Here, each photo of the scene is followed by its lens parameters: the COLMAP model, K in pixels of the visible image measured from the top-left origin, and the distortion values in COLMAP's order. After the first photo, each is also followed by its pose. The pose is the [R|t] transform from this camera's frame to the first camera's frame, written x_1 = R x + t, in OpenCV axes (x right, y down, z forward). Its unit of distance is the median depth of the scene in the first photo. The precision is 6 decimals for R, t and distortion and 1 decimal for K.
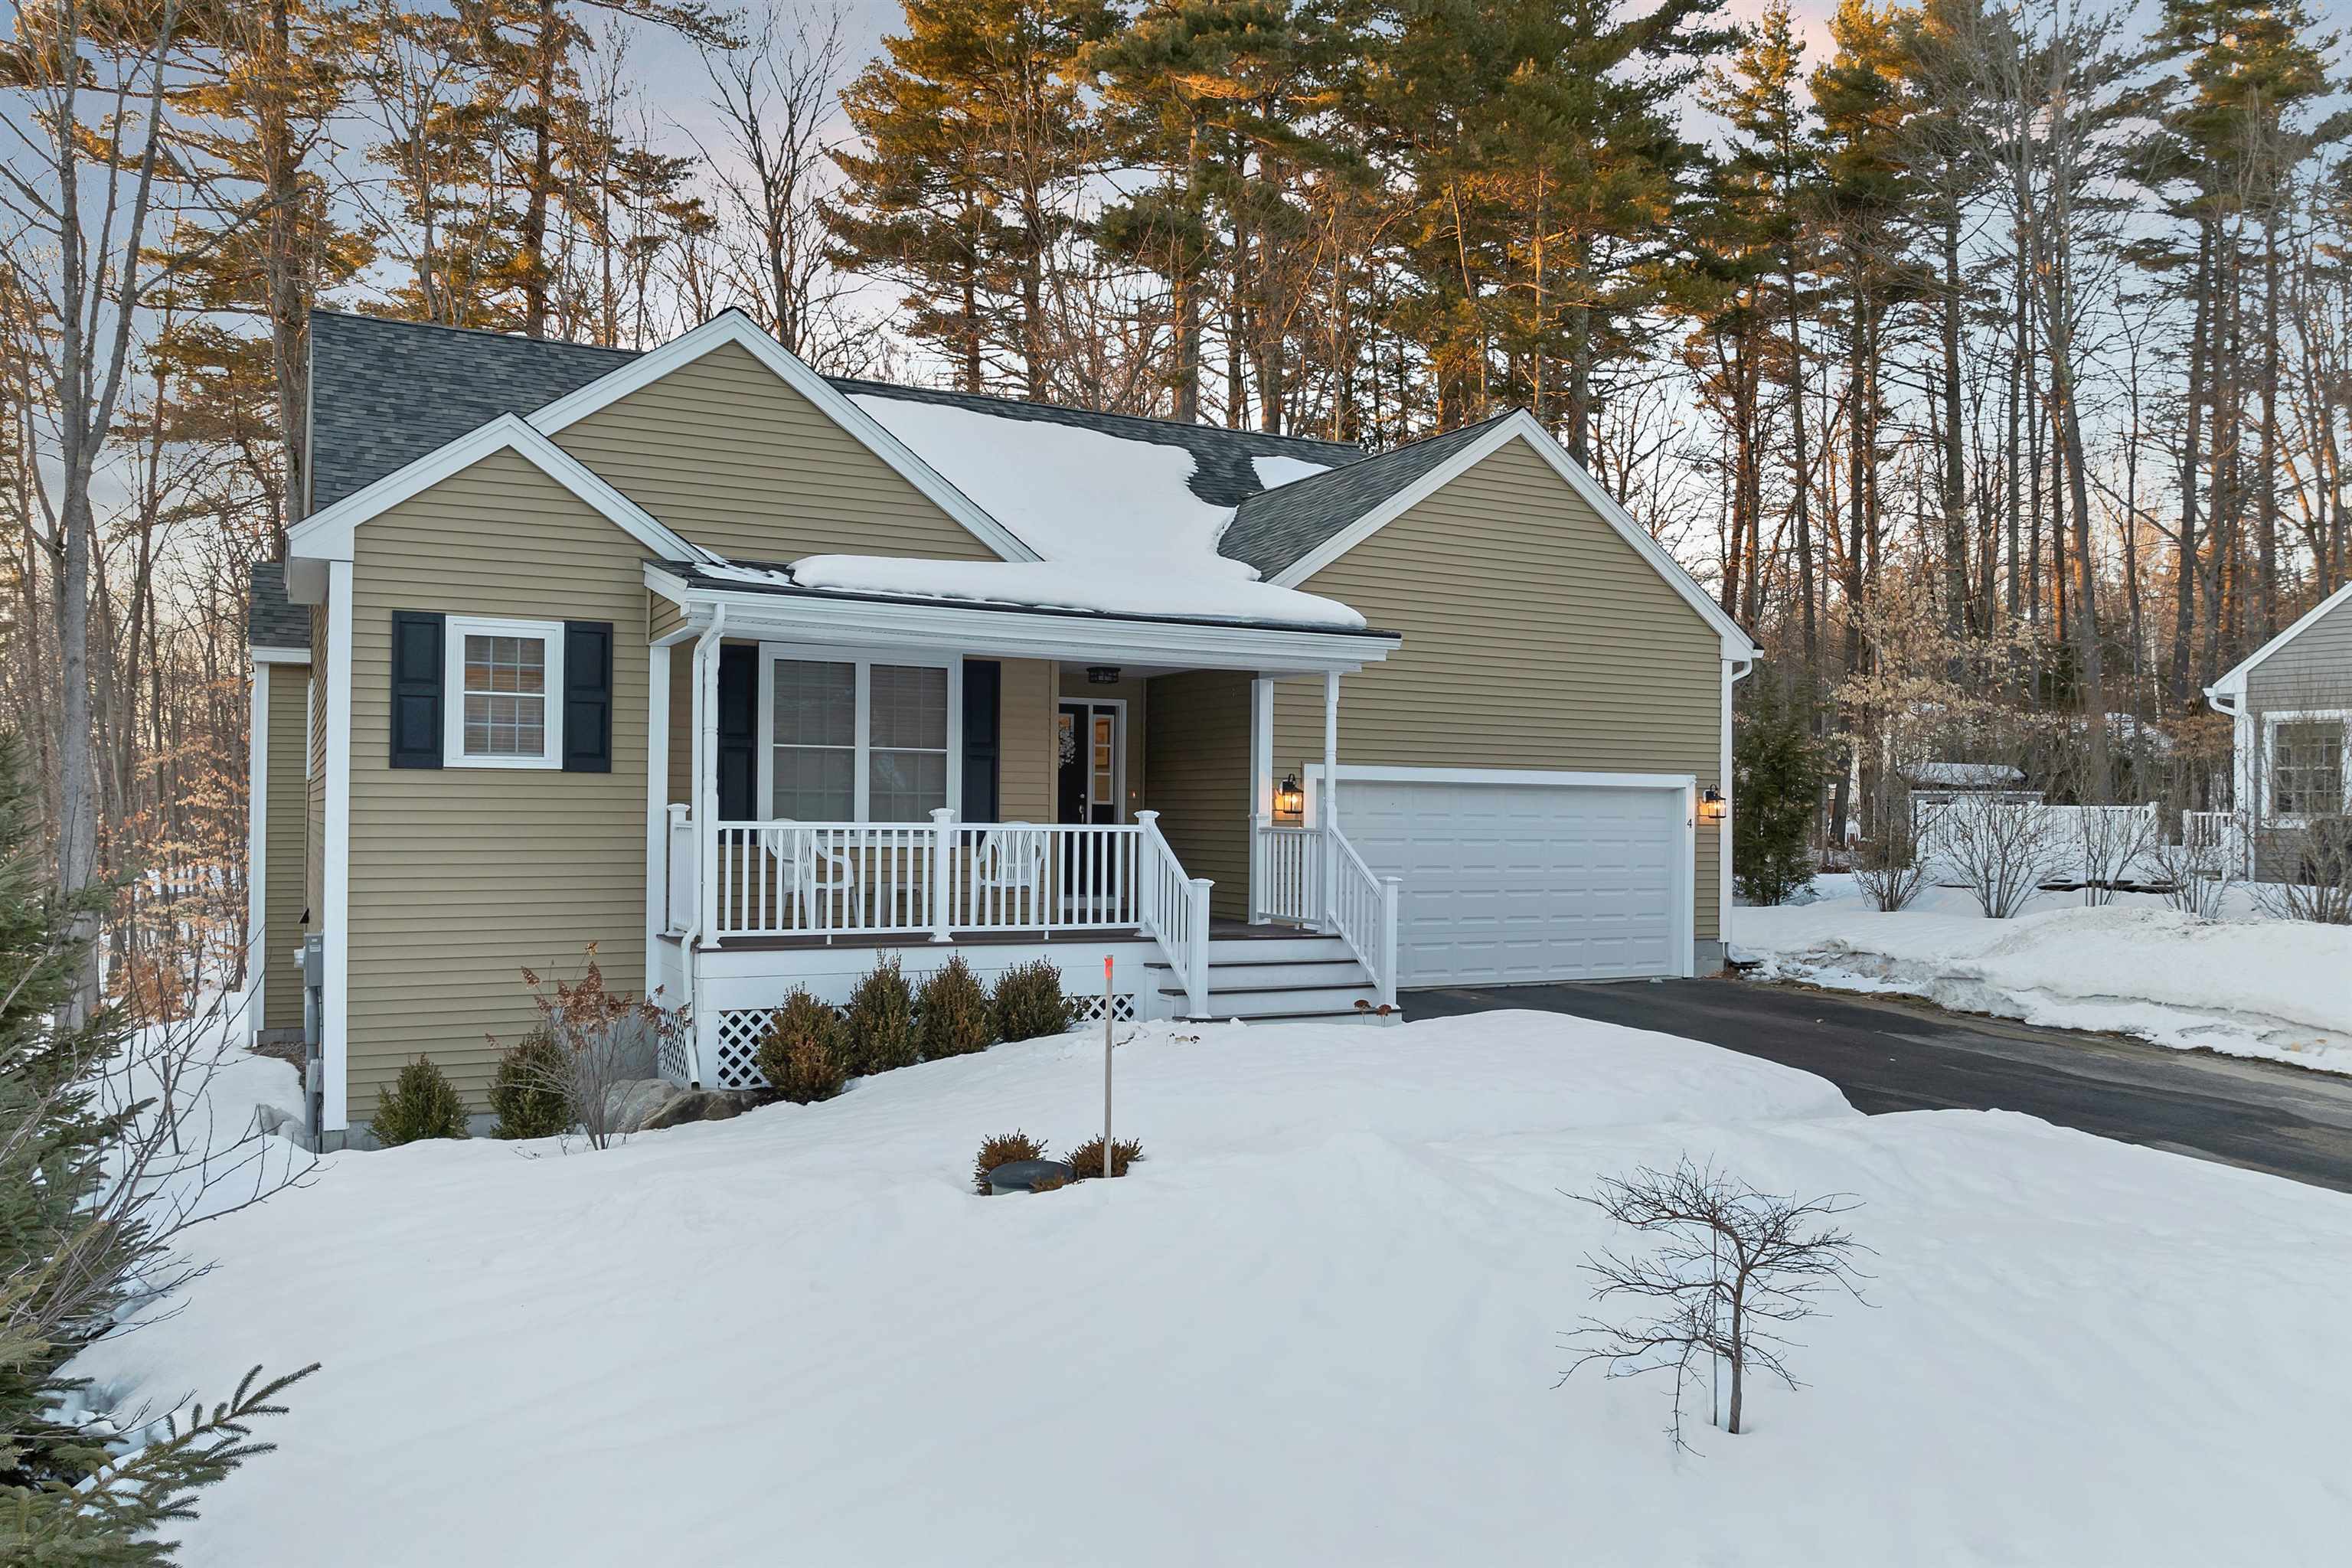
lens RADIAL K [[1701.7, 0, 1182.1], [0, 1701.7, 811.9], [0, 0, 1]] dist [-0.034229, 0.000327]
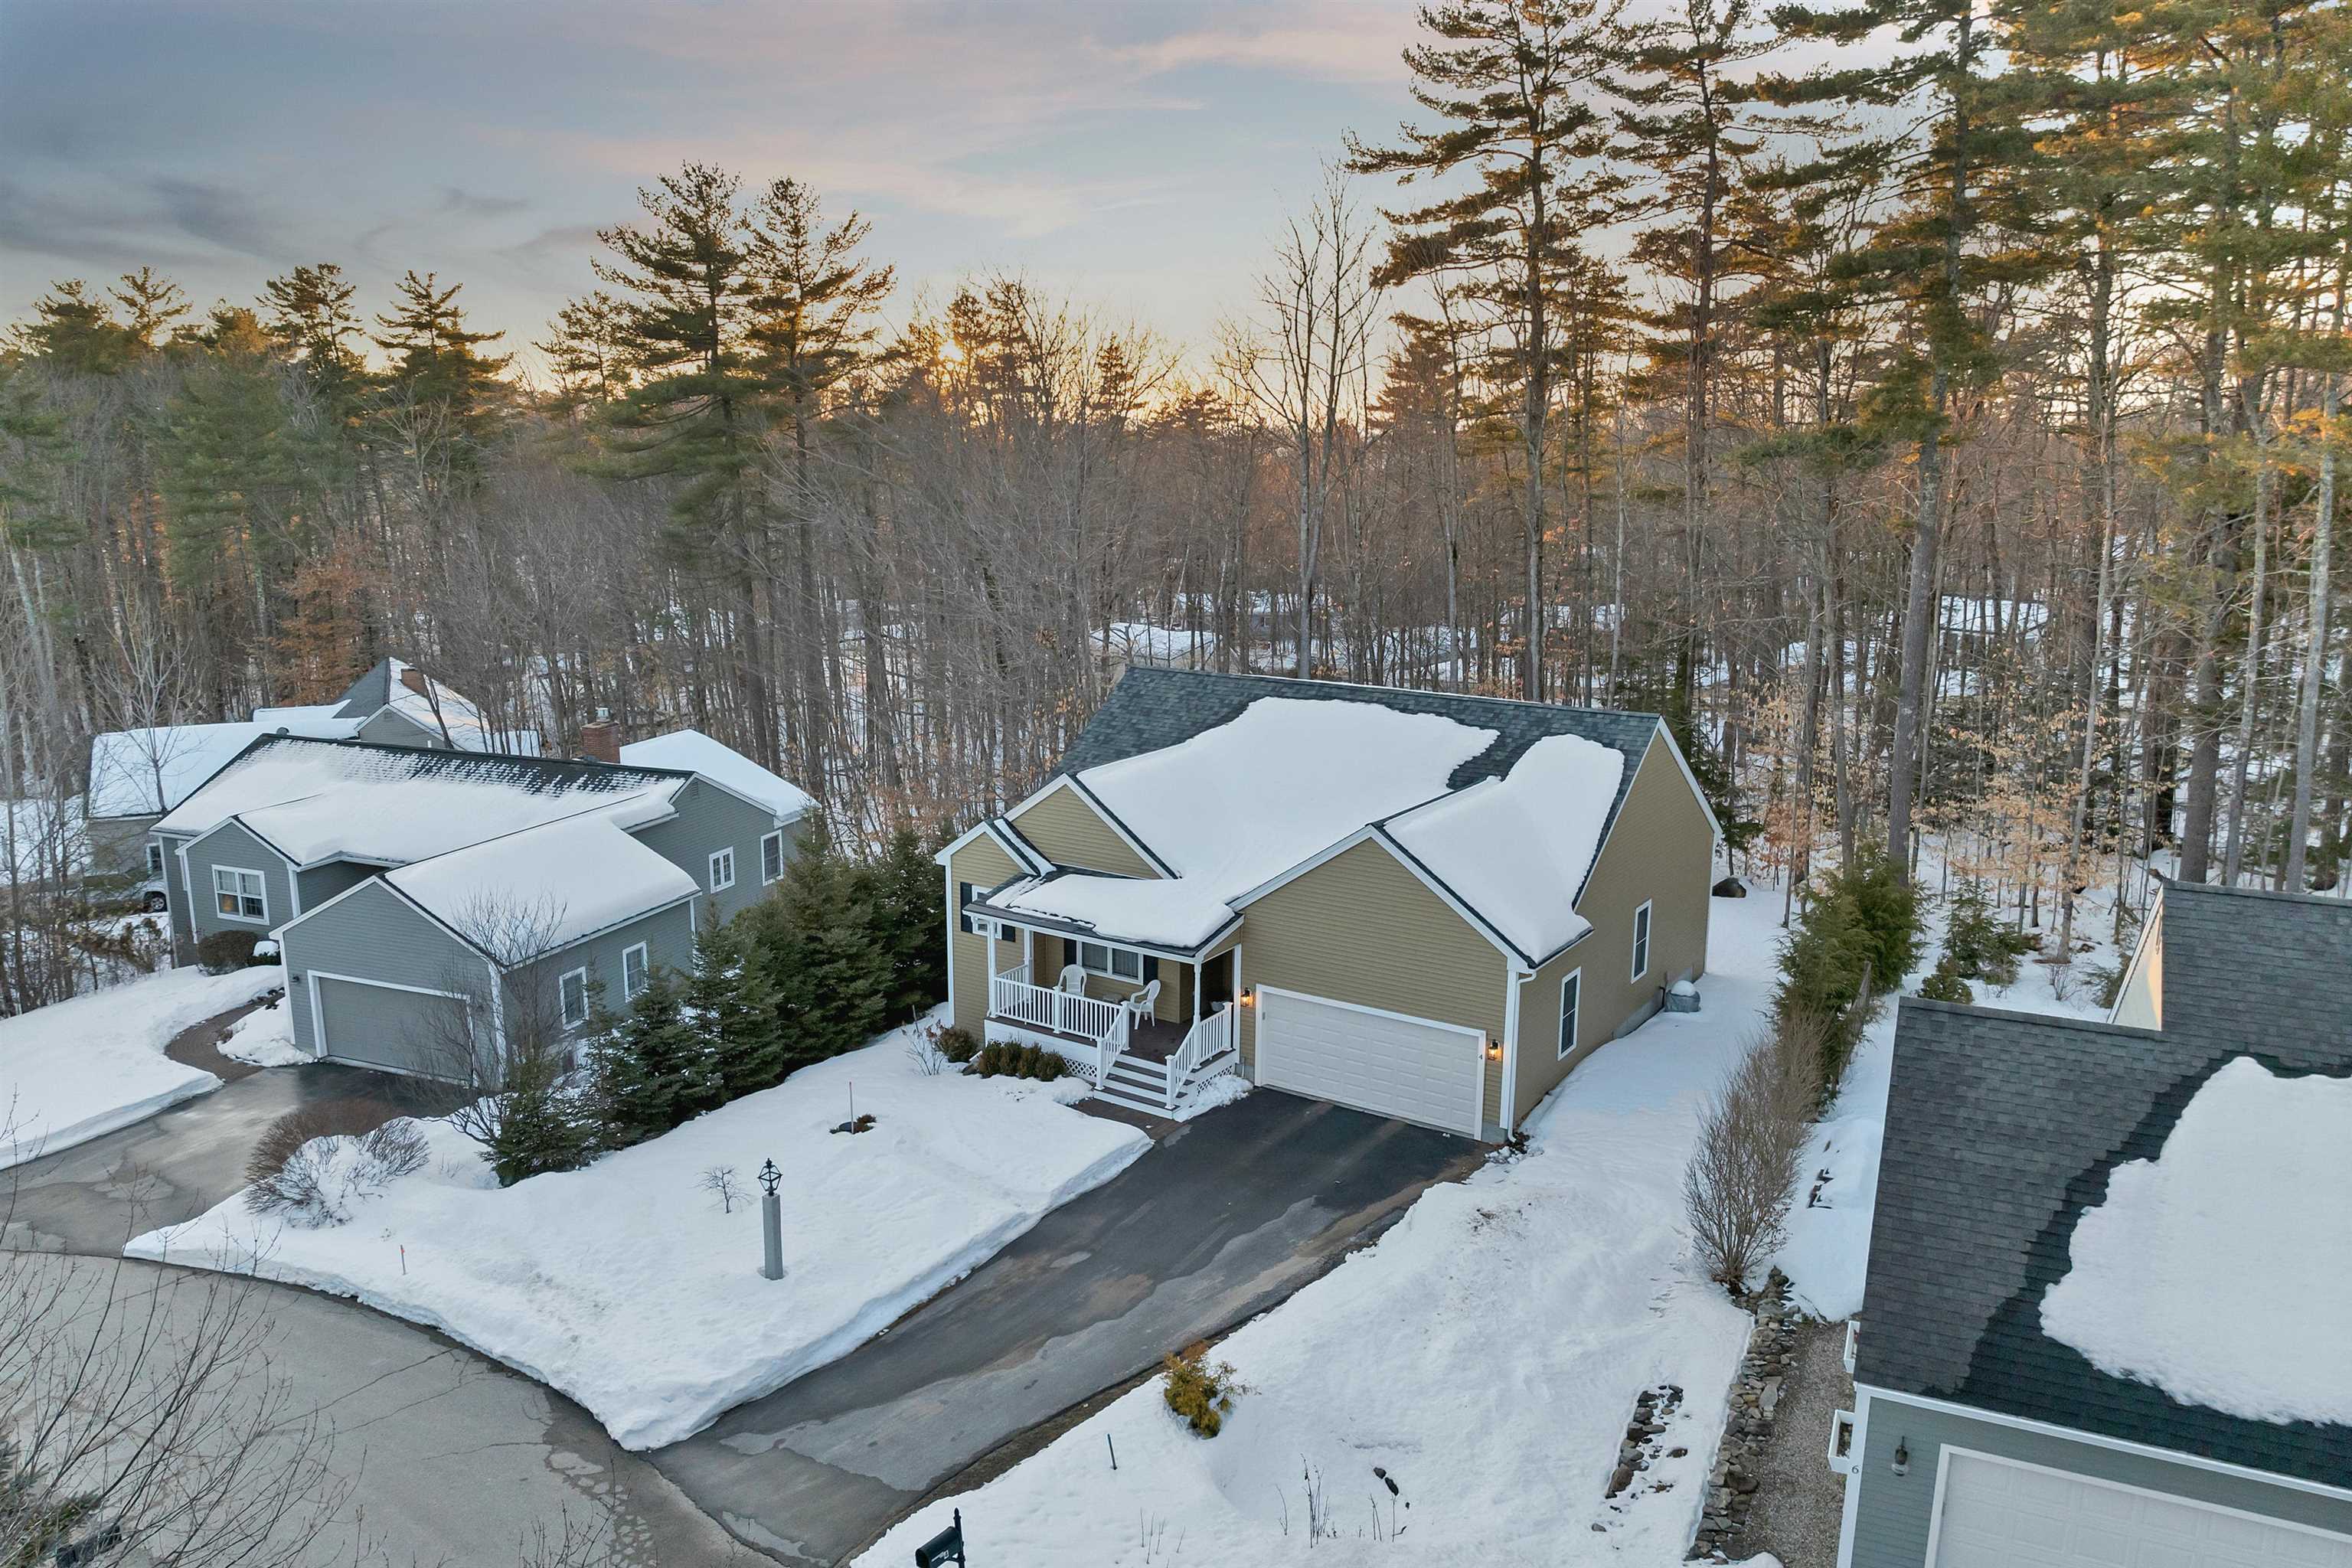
lens RADIAL K [[1701.7, 0, 1182.1], [0, 1701.7, 811.9], [0, 0, 1]] dist [-0.034229, 0.000327]
pose [[0.474022, 0.183355, -0.861211, 2.004360], [0.003985, 0.977622, 0.210333, -0.755583], [0.880504, -0.103134, 0.462683, -0.057892]]
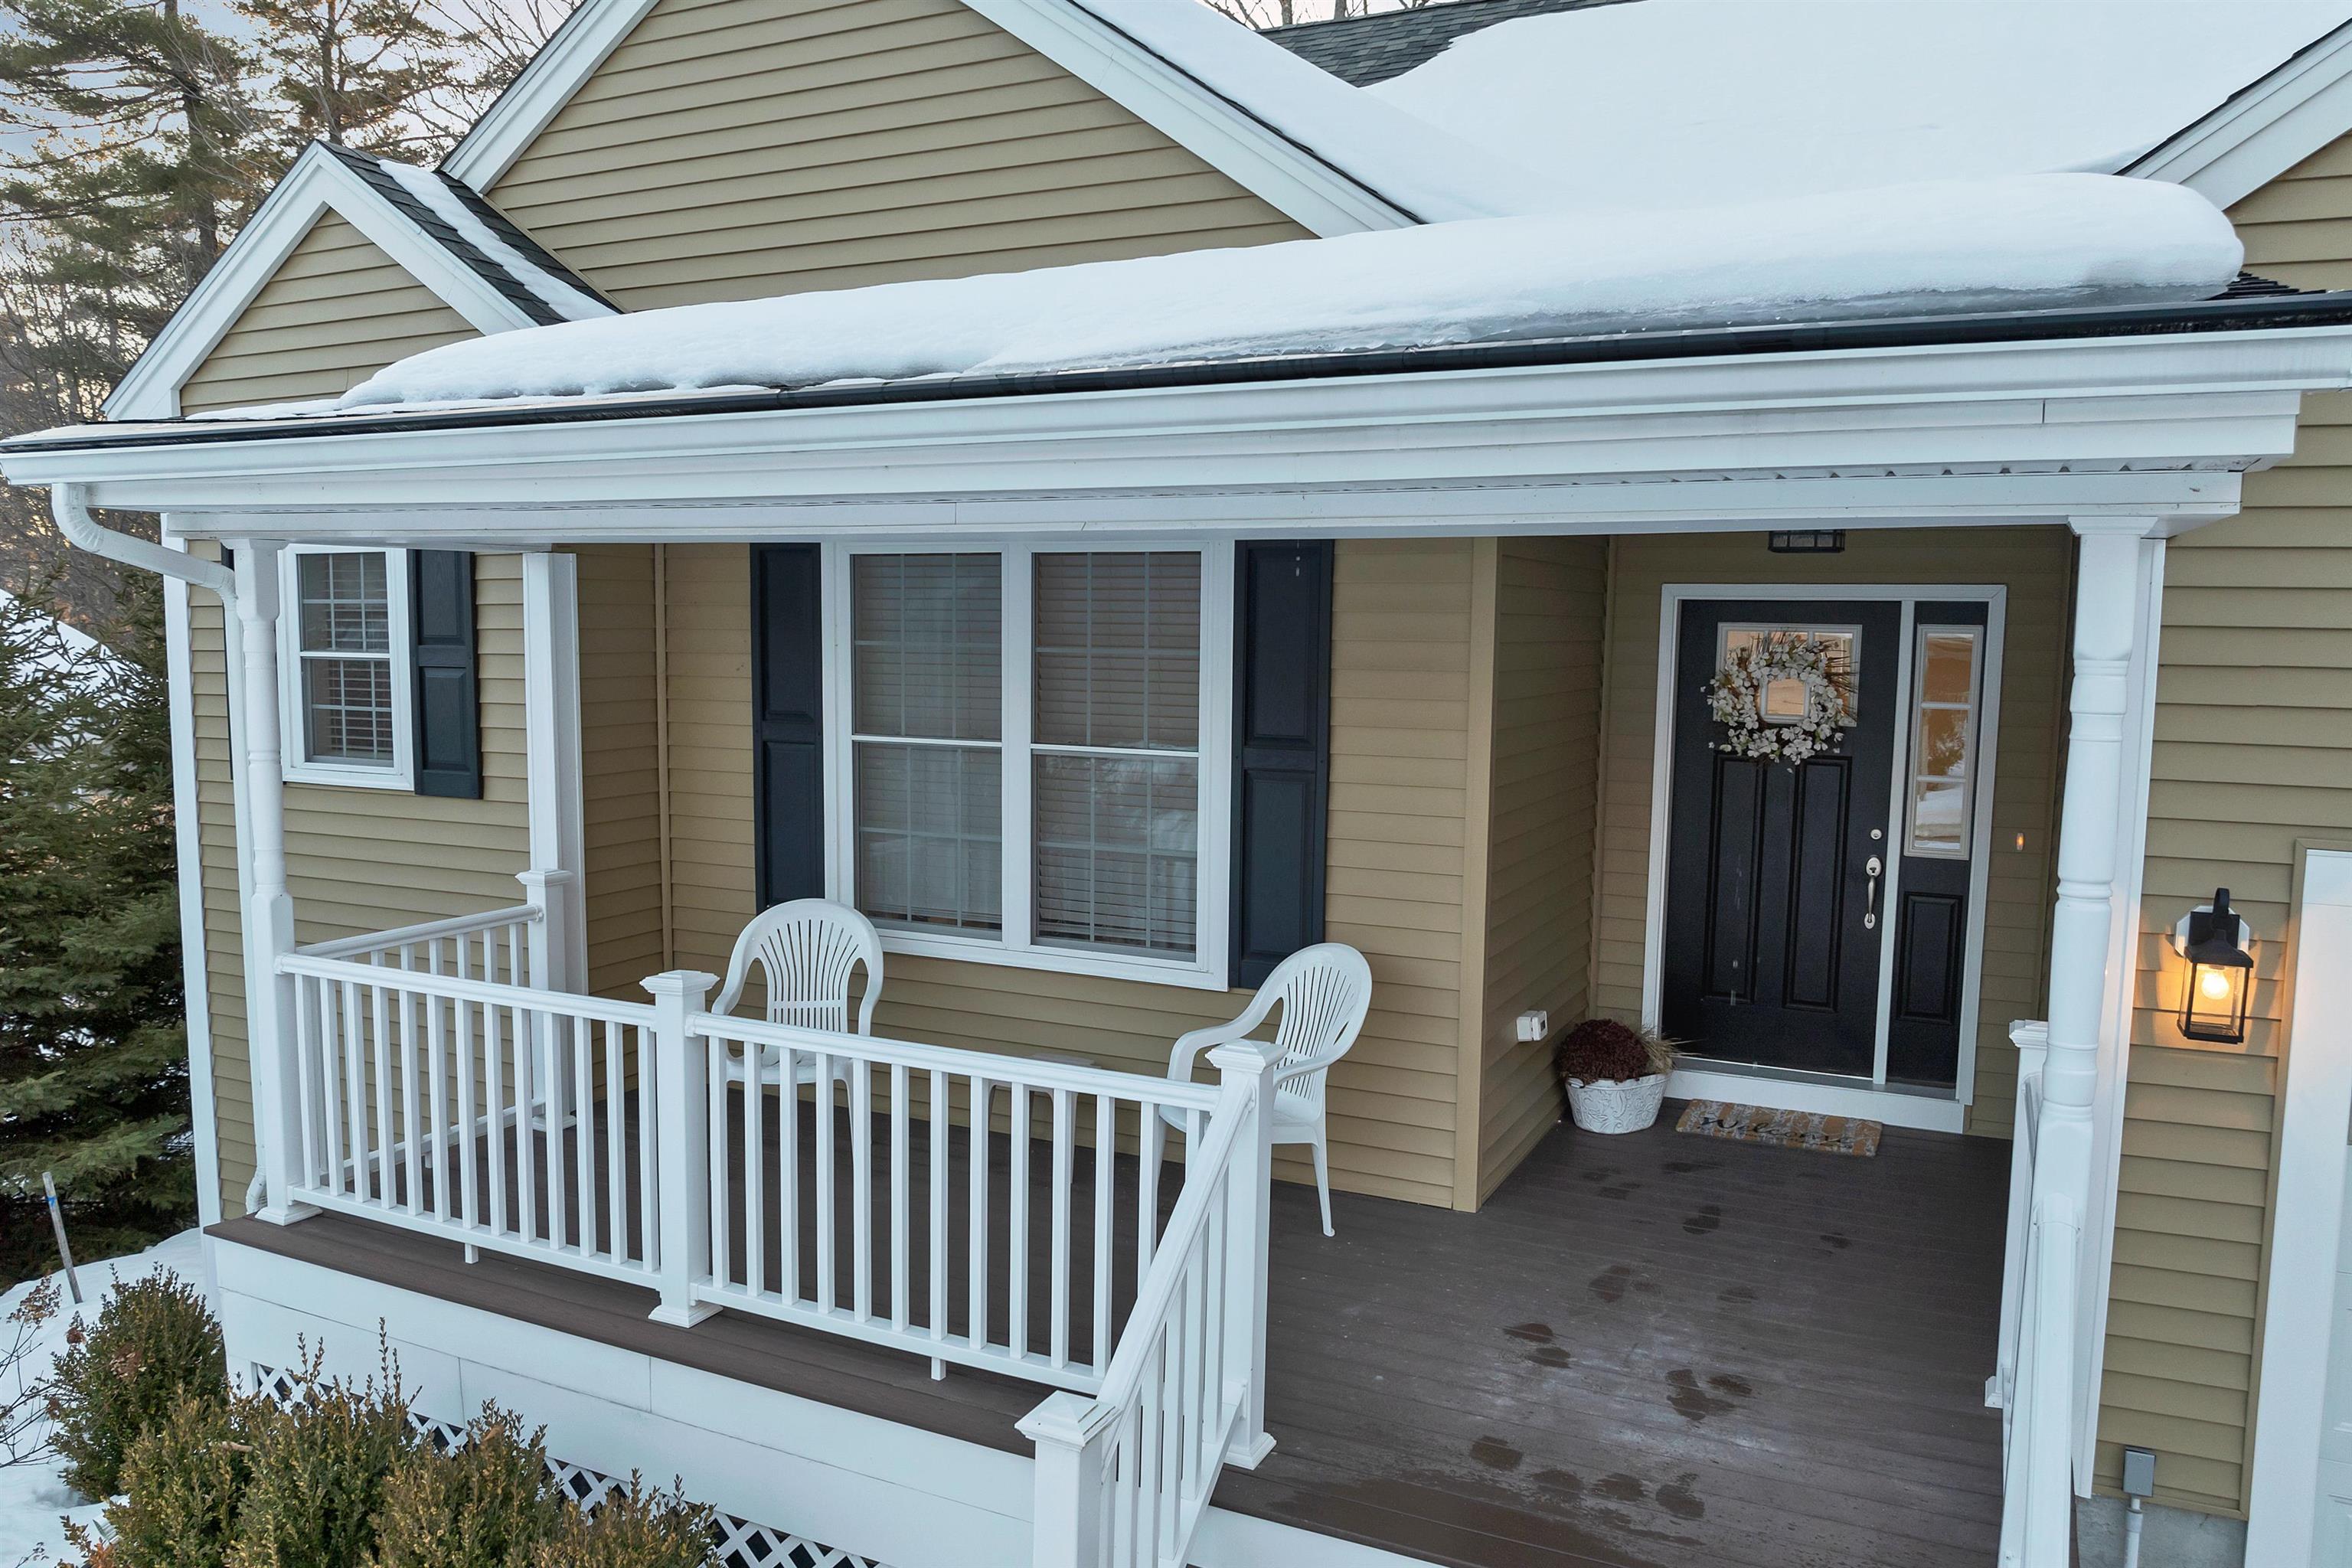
lens RADIAL K [[1701.7, 0, 1182.1], [0, 1701.7, 811.9], [0, 0, 1]] dist [-0.034229, 0.000327]
pose [[0.592590, 0.086069, -0.800892, 0.192825], [-0.000671, 0.994327, 0.106361, -0.067603], [0.805504, -0.062491, 0.589286, 0.770205]]
